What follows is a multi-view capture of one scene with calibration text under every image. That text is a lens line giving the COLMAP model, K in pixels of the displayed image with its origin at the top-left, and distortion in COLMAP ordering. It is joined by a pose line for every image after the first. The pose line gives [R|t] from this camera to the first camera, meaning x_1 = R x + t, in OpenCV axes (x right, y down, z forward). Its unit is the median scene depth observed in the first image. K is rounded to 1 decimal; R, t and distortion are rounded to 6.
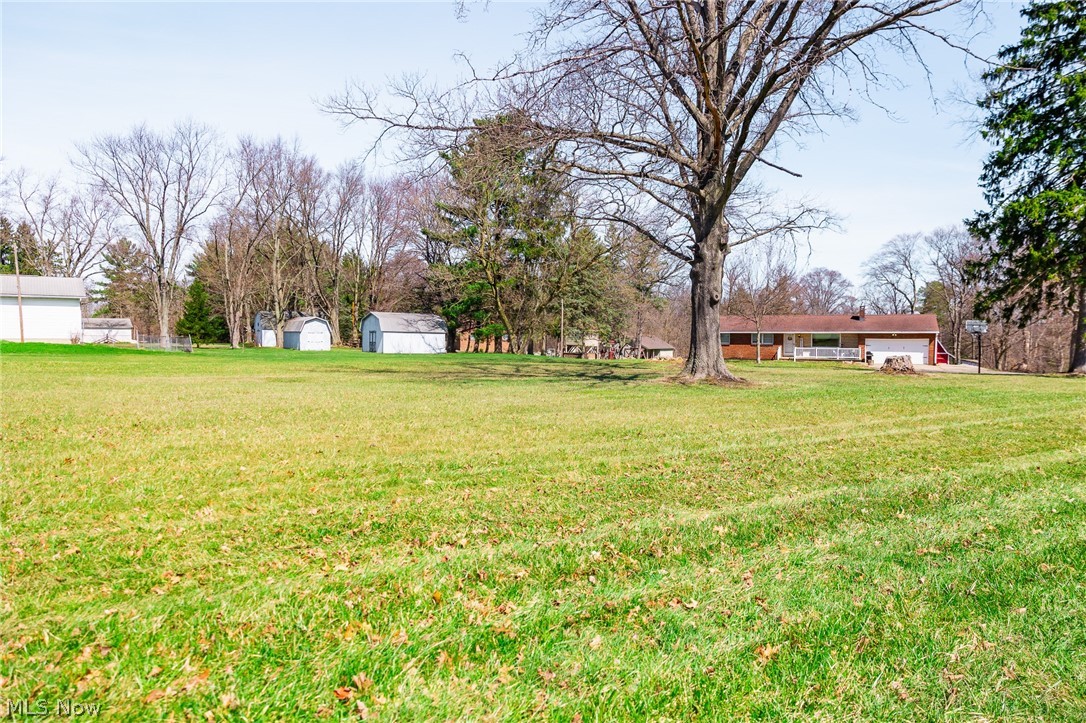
lens RADIAL K [[733.8, 0, 536.8], [0, 733.8, 360.5], [0, 0, 1]] dist [0.001163, 0.000326]
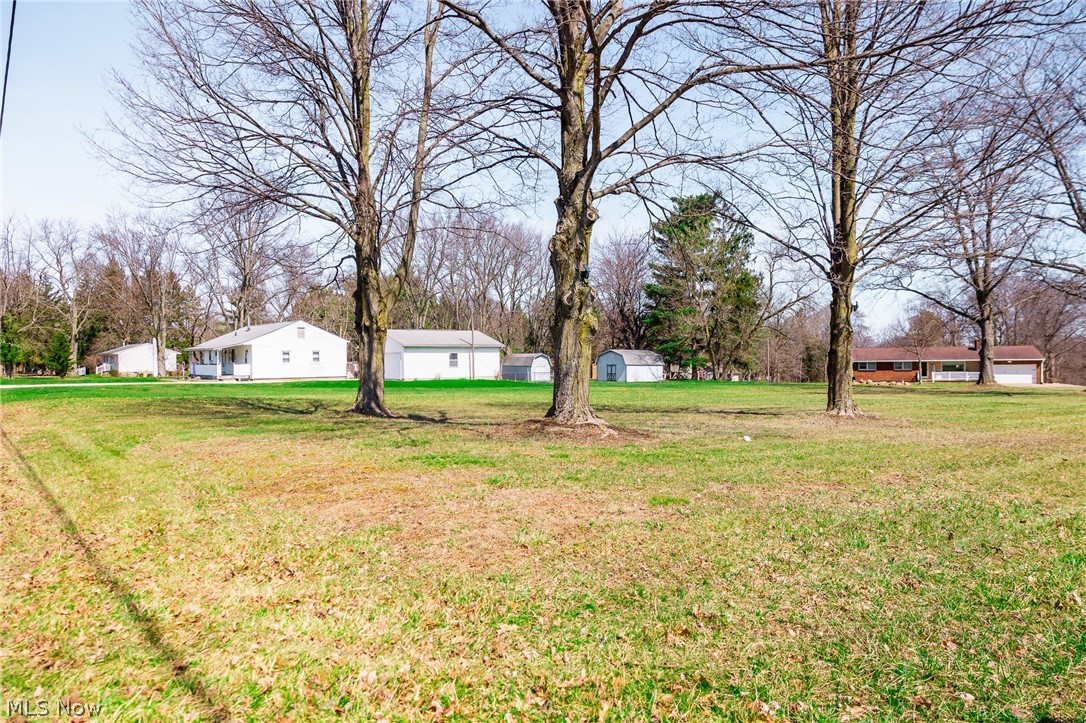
lens RADIAL K [[723.5, 0, 536.4], [0, 723.5, 363.5], [0, 0, 1]] dist [0.001621, 0.000915]
pose [[0.997355, -0.015728, 0.070958, -0.399201], [0.017727, 0.999461, -0.027623, -0.008852], [-0.070486, 0.028808, 0.997097, -0.221607]]
